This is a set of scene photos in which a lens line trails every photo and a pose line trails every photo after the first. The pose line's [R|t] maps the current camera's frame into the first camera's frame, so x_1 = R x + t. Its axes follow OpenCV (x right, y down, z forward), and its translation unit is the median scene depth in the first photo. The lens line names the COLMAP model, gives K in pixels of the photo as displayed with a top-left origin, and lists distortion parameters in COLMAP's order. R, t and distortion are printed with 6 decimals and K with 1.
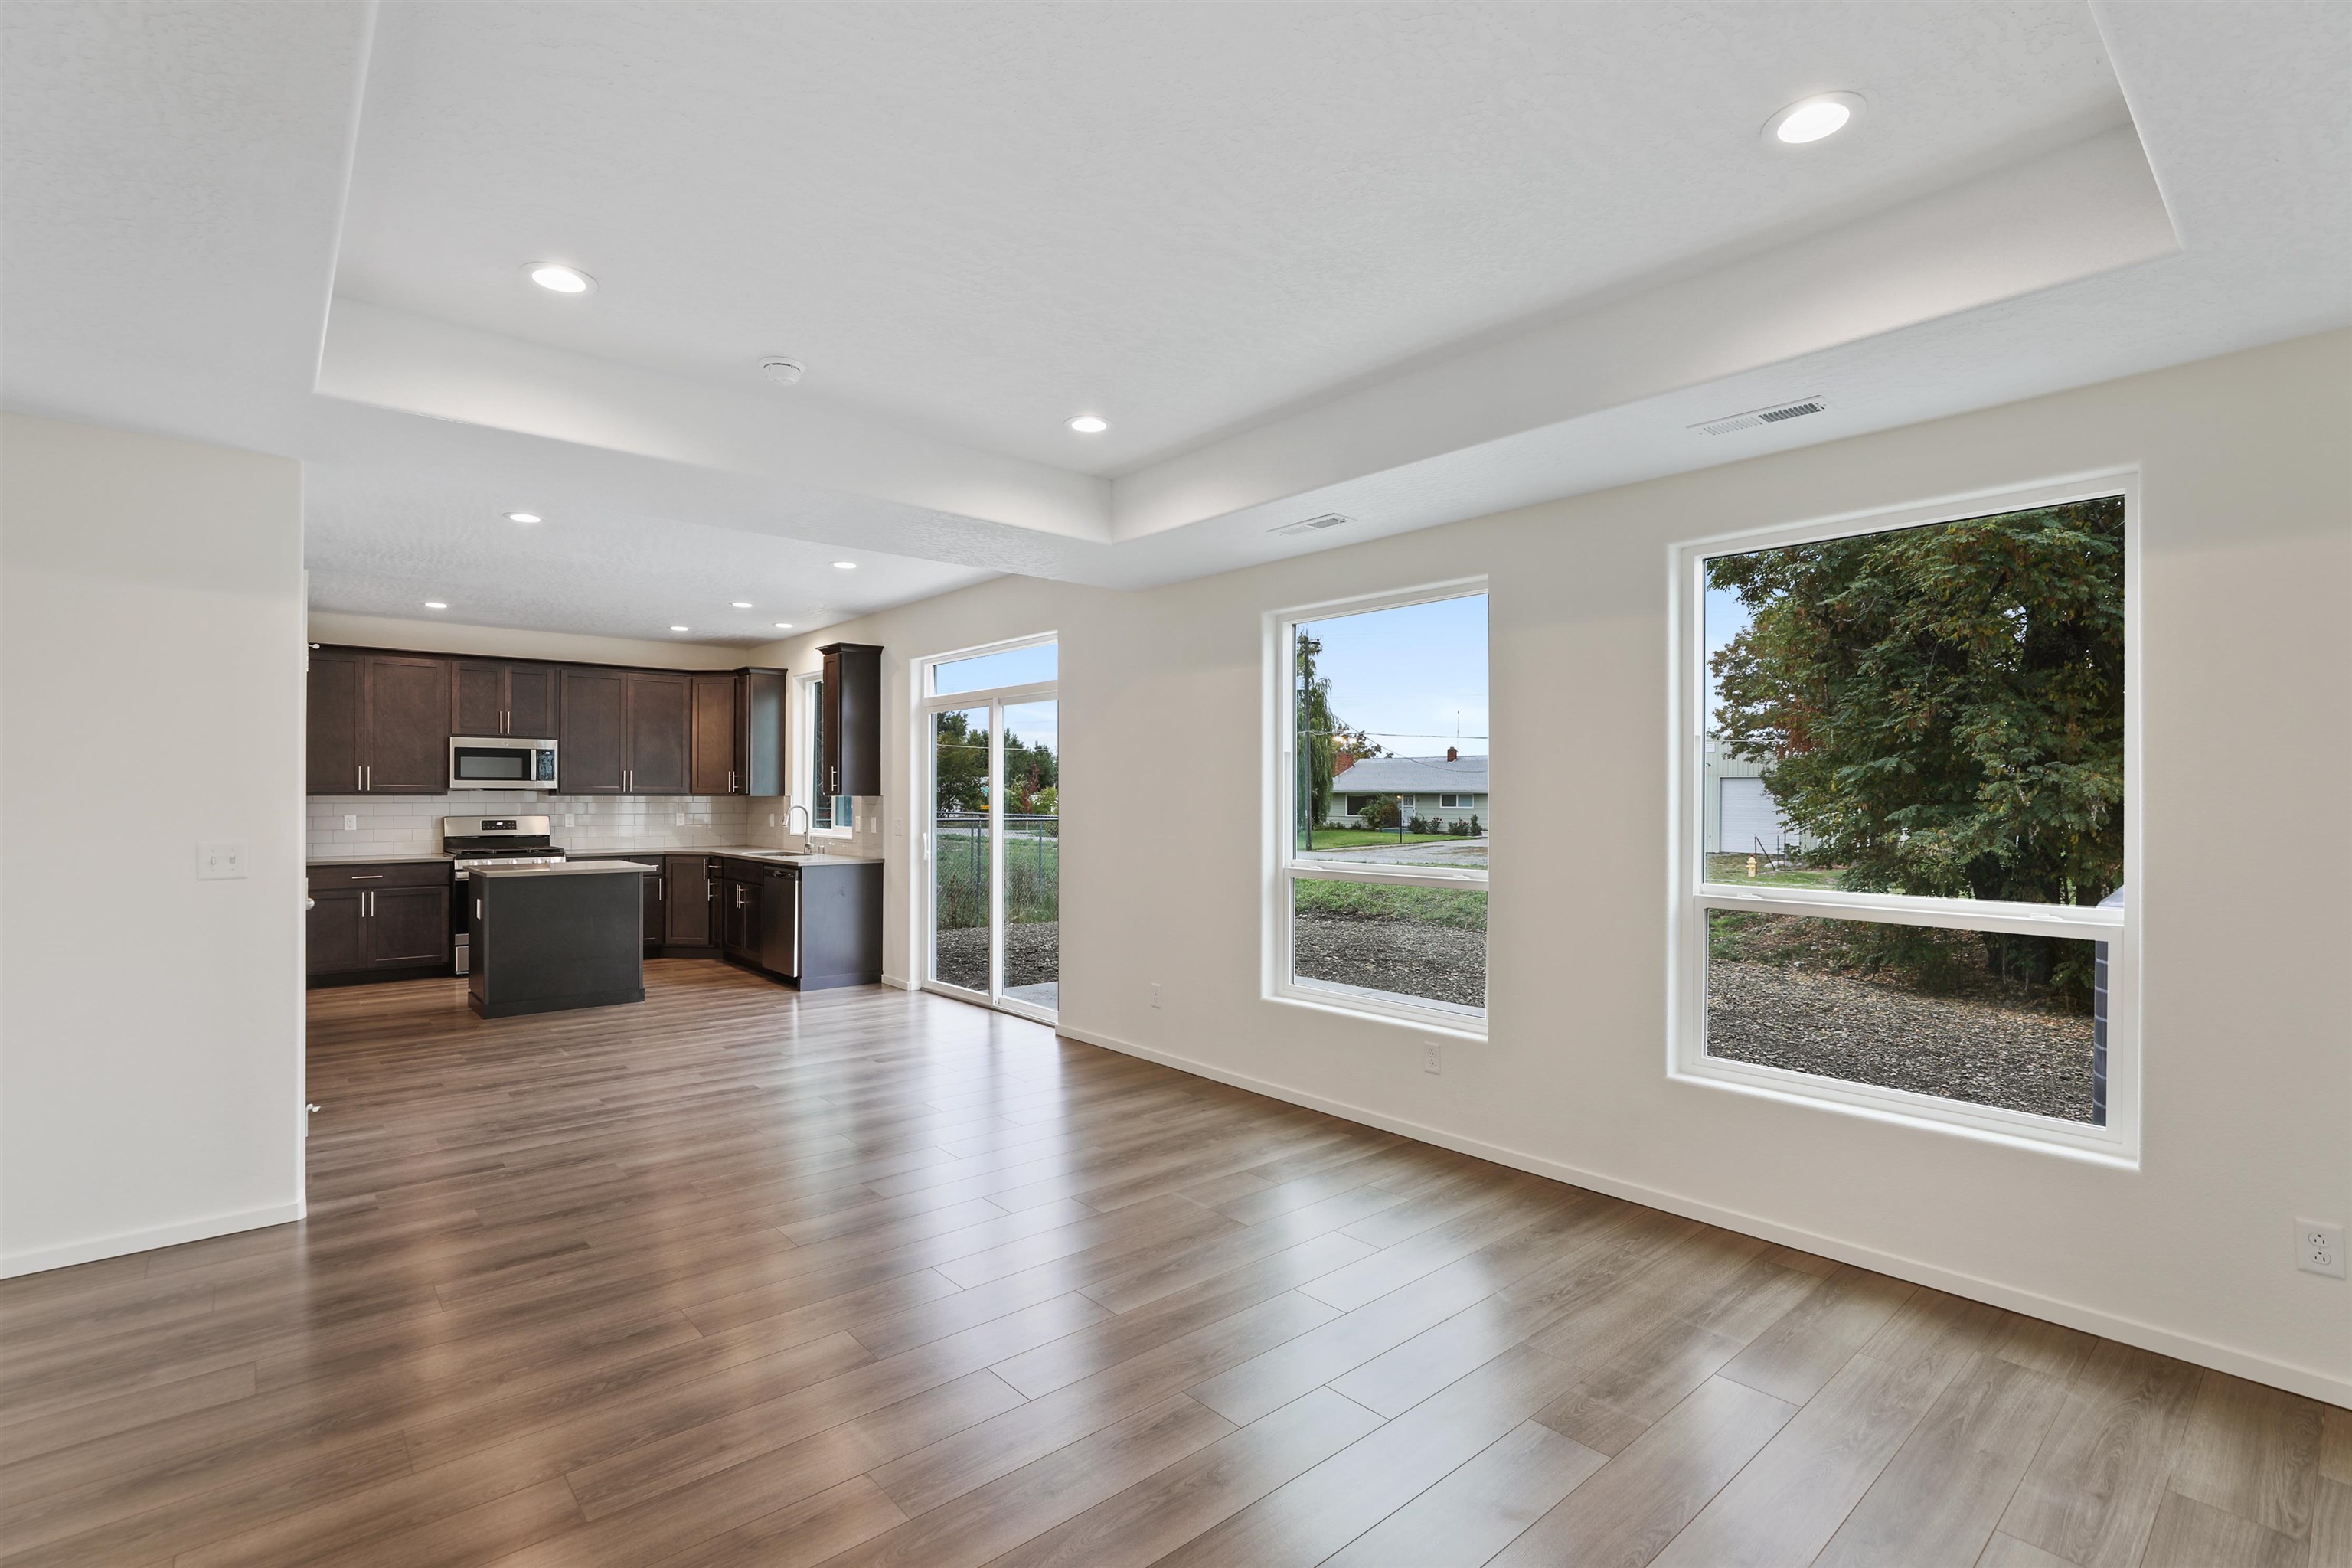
lens RADIAL K [[1088.7, 0, 1174.1], [0, 1088.7, 794.4], [0, 0, 1]] dist [-0.026906, 0.005733]
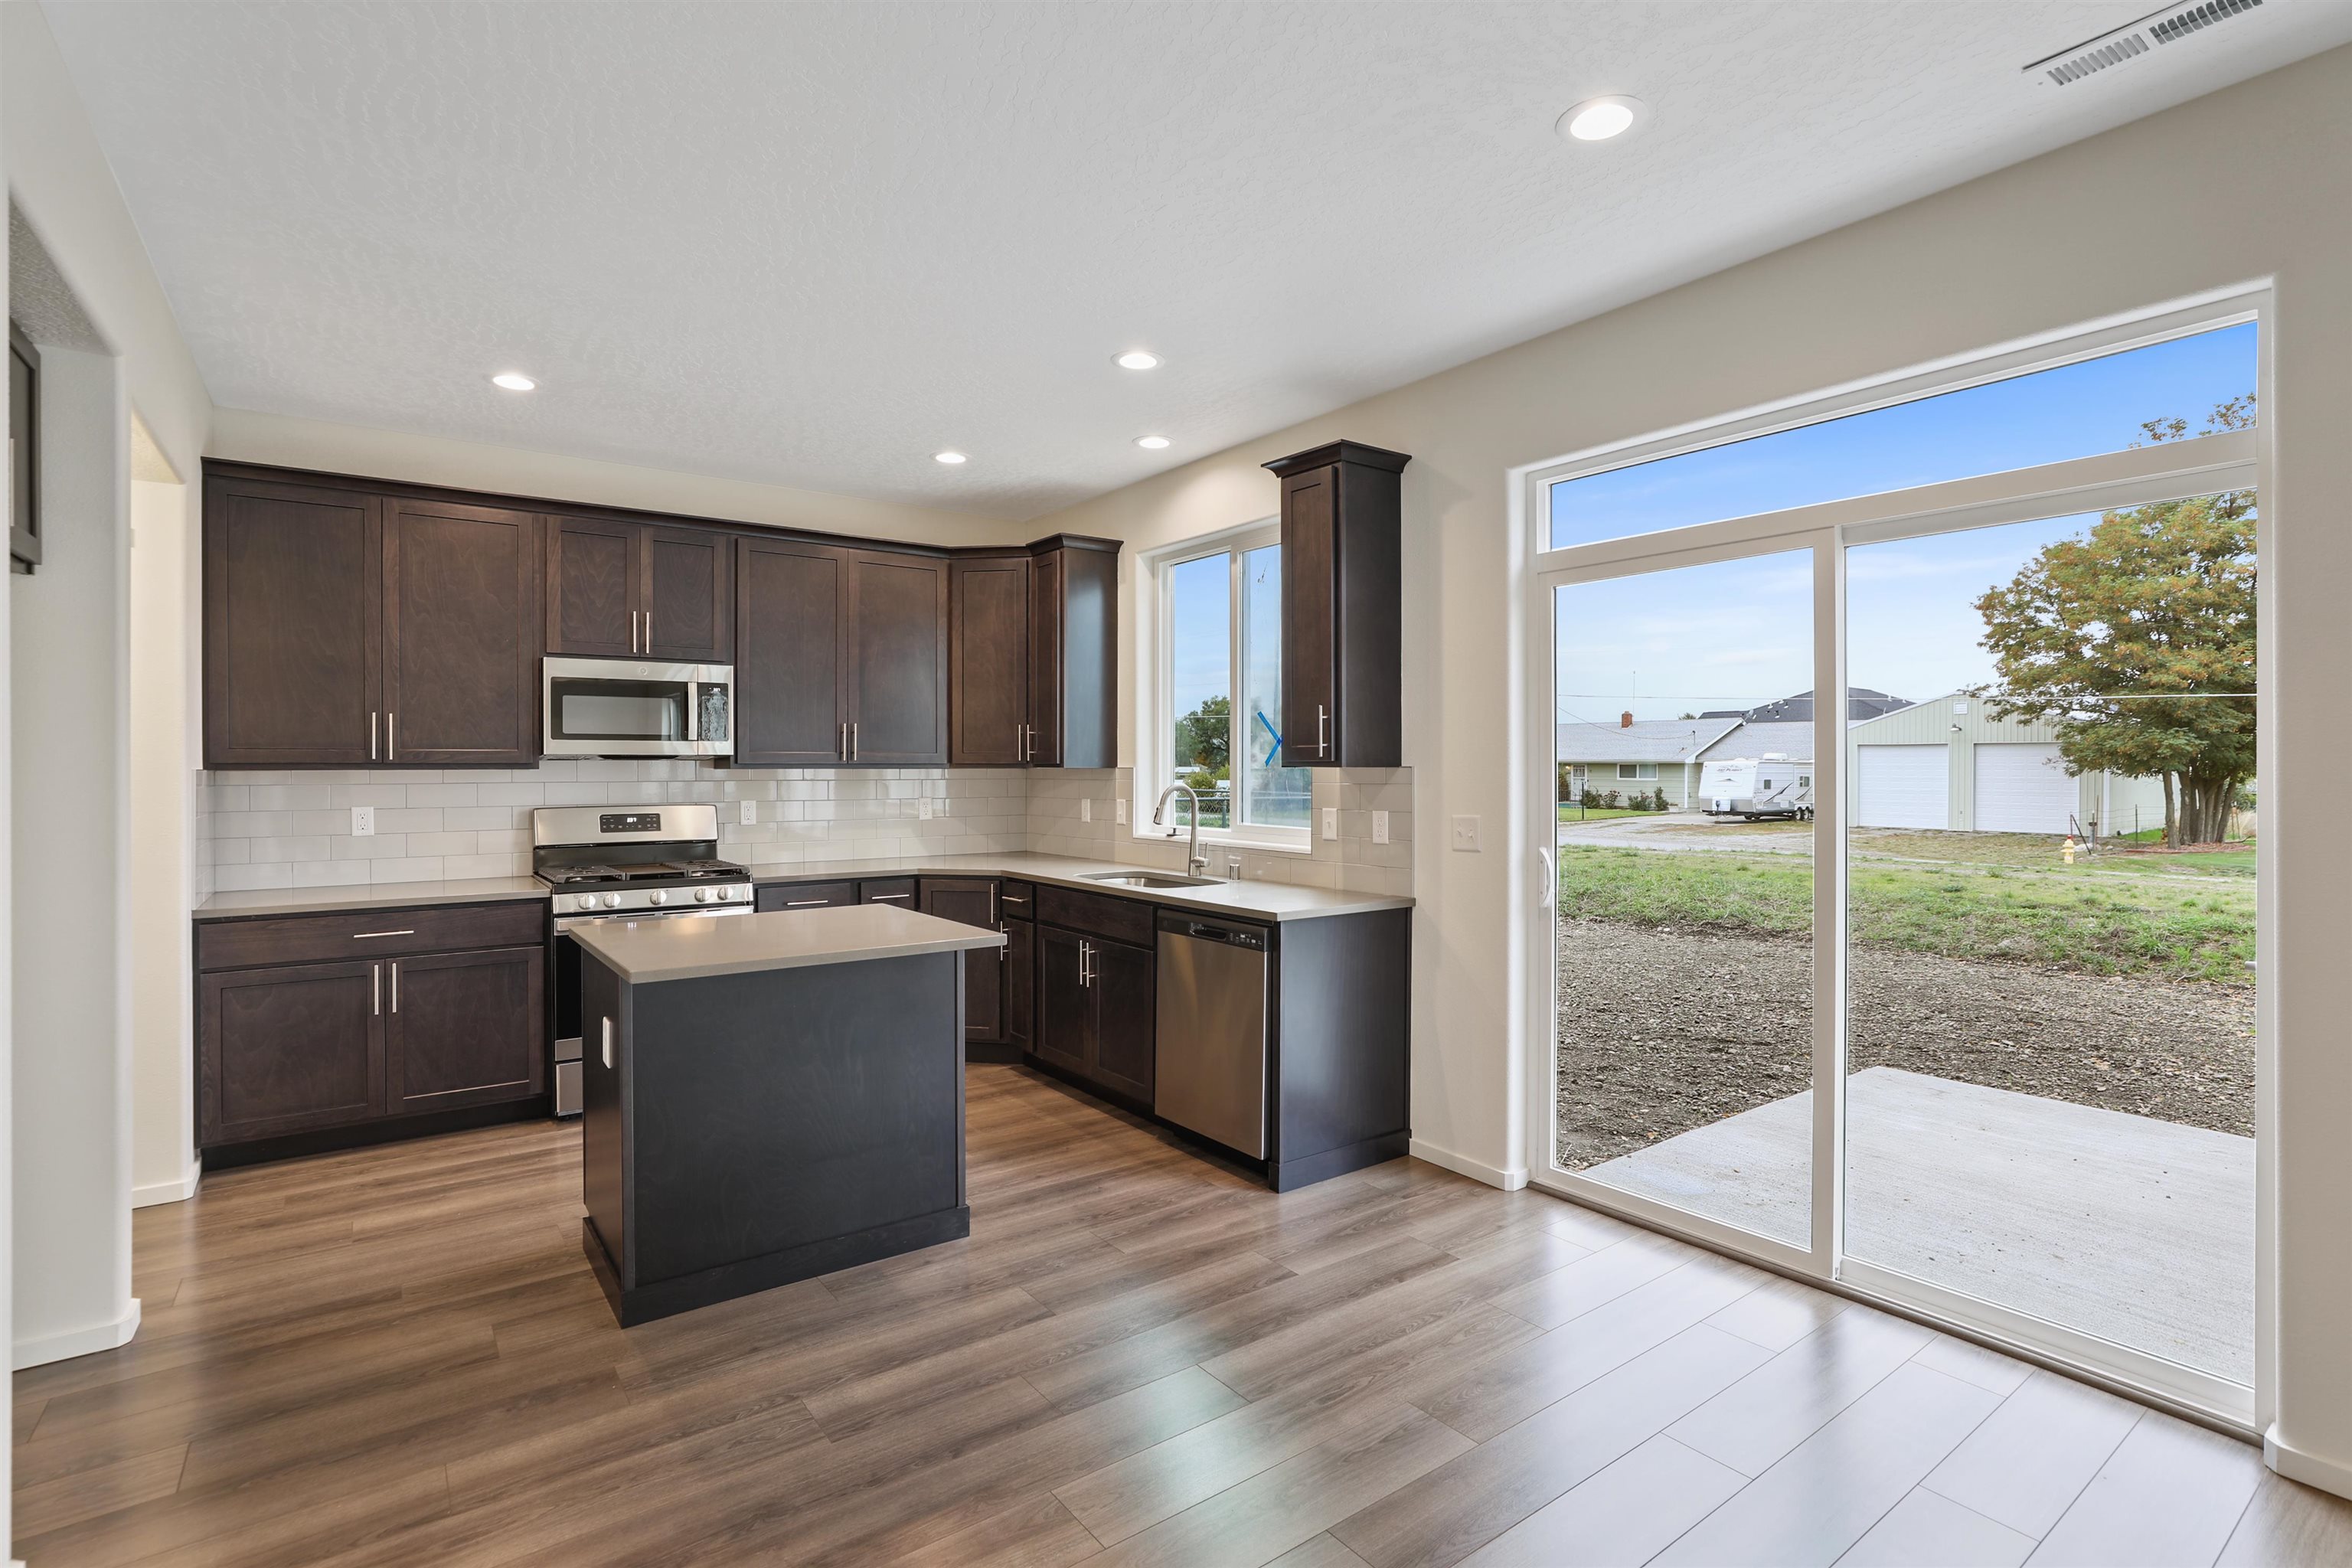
lens RADIAL K [[1088.7, 0, 1163.8], [0, 1088.7, 777.0], [0, 0, 1]] dist [-0.026906, 0.005733]
pose [[0.996897, -0.001597, -0.078699, -0.316704], [0.002444, 0.999940, 0.010667, 0.000004], [0.078677, -0.010826, 0.996841, 0.479238]]
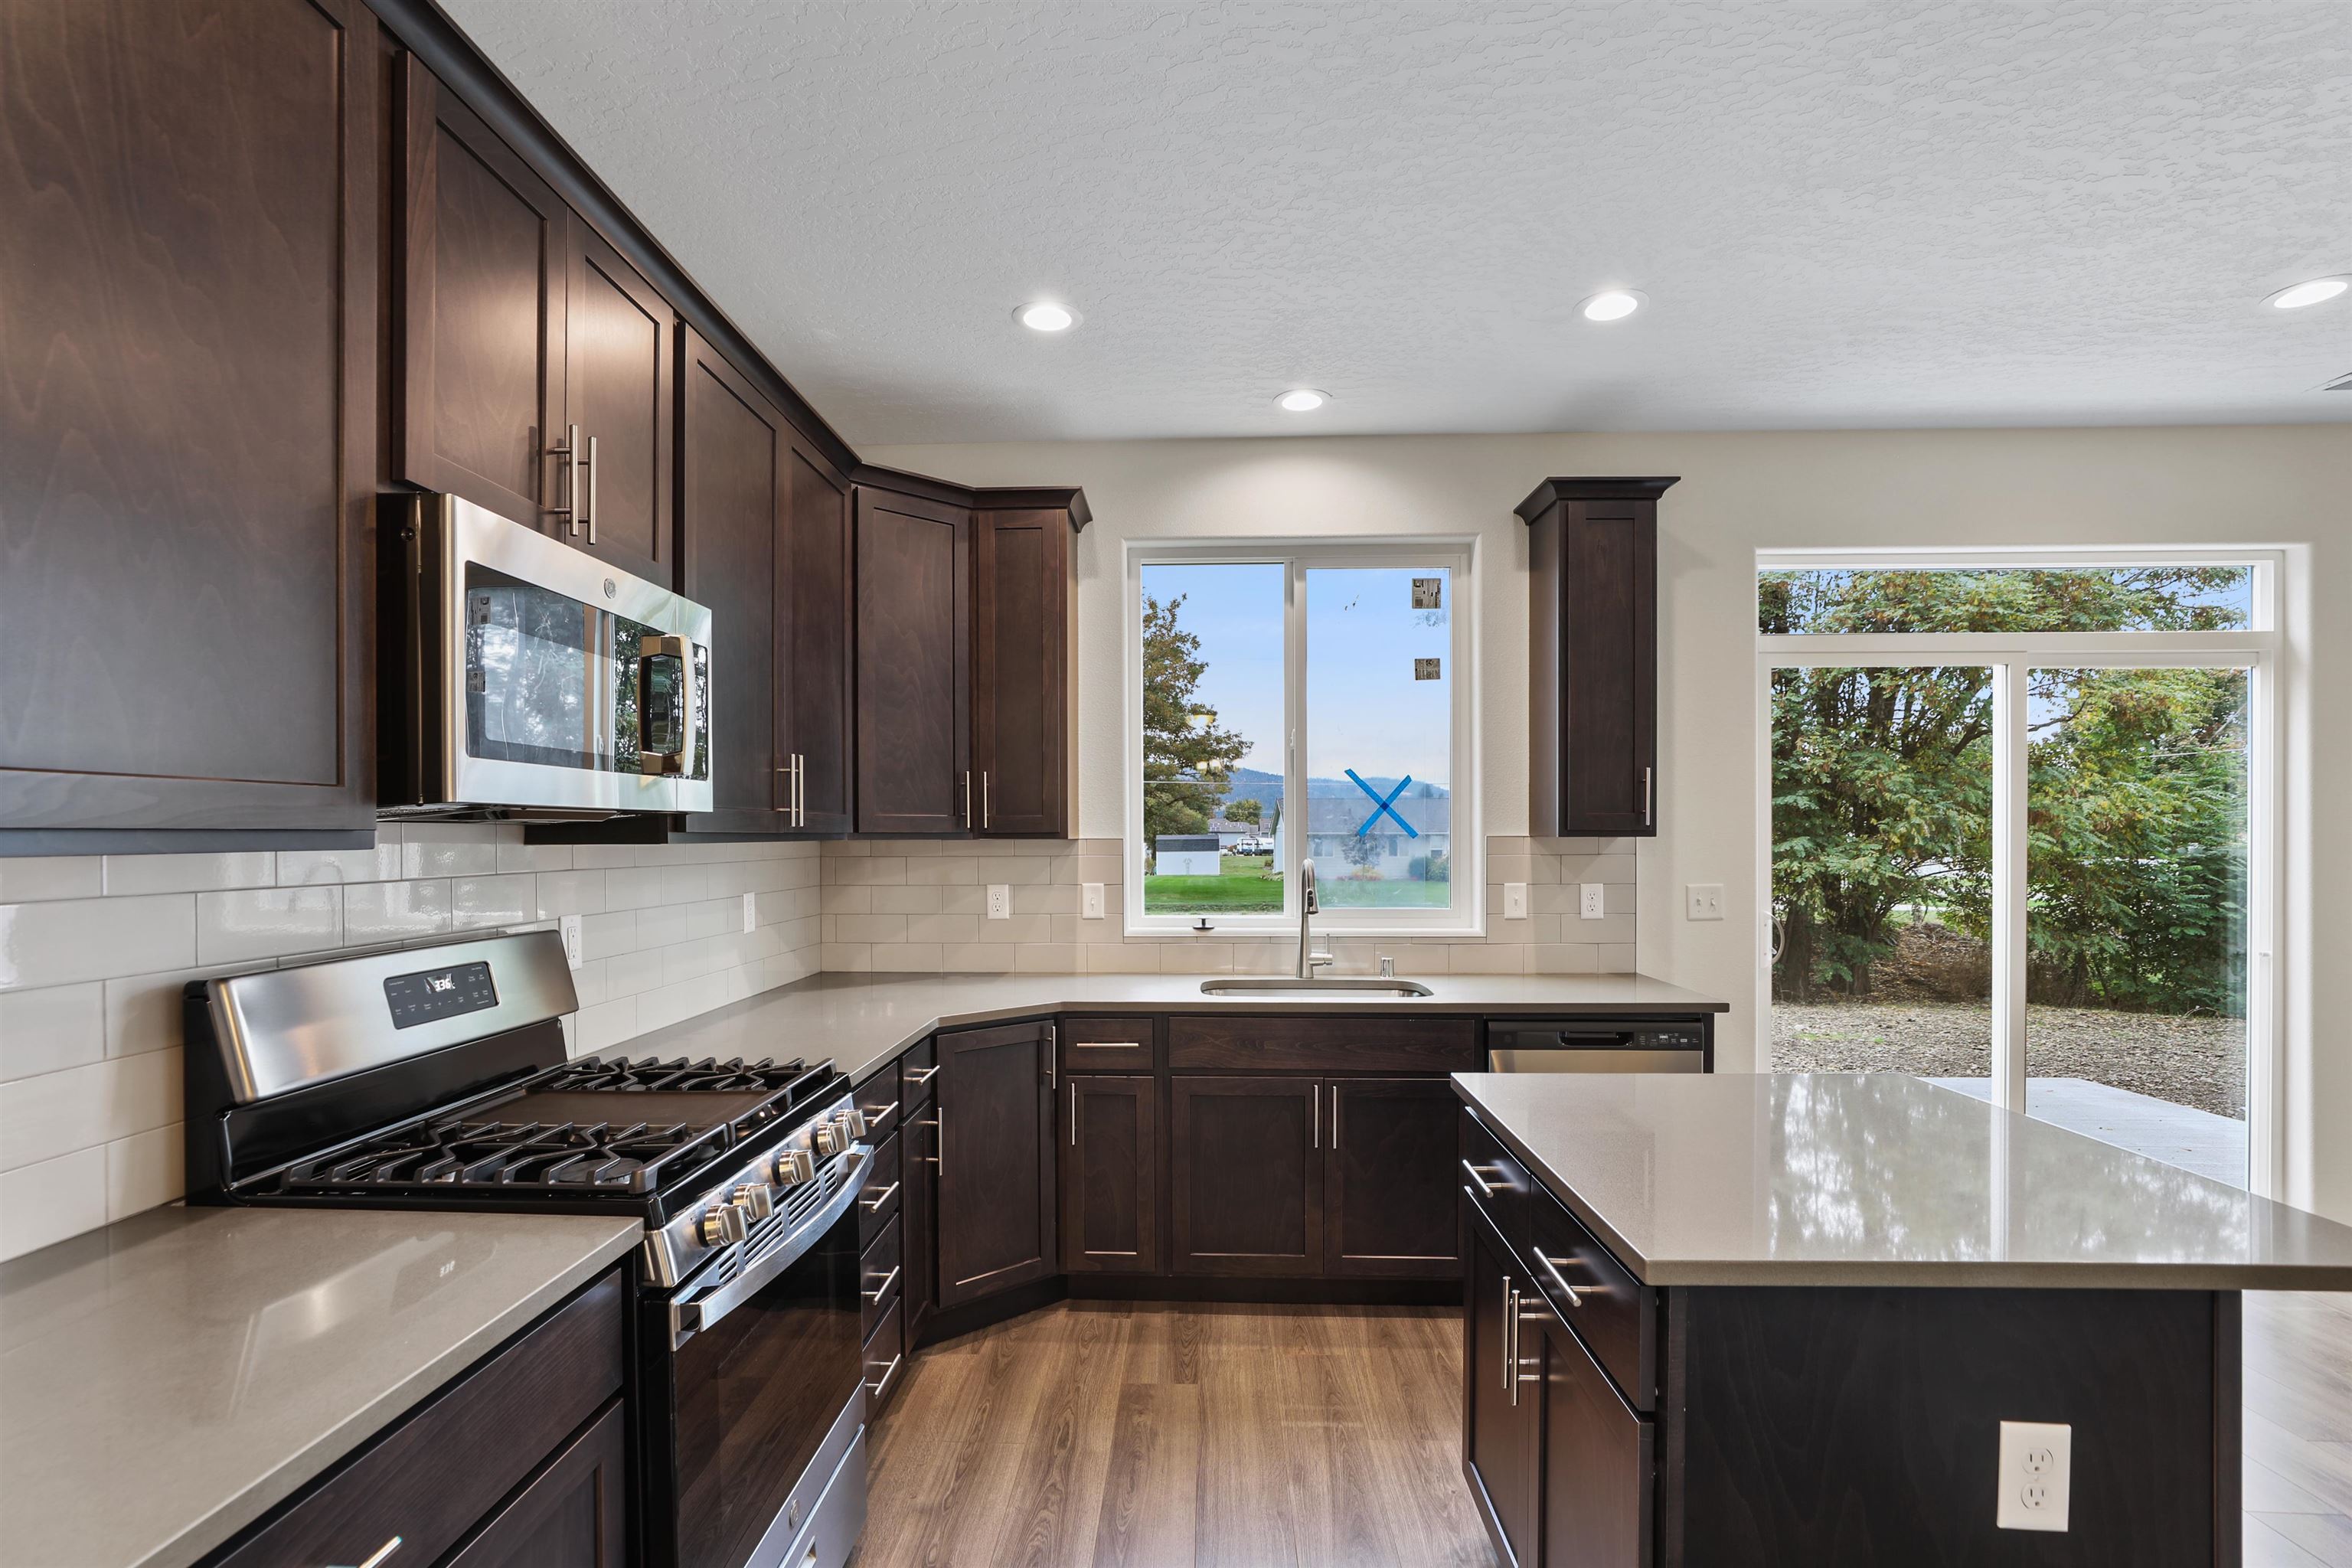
lens RADIAL K [[1088.7, 0, 1152.6], [0, 1088.7, 848.2], [0, 0, 1]] dist [-0.026906, 0.005733]
pose [[0.690332, -0.012588, 0.723383, -0.688323], [0.003935, 0.999899, 0.013644, -0.000785], [-0.723482, -0.006573, 0.690312, 0.774958]]
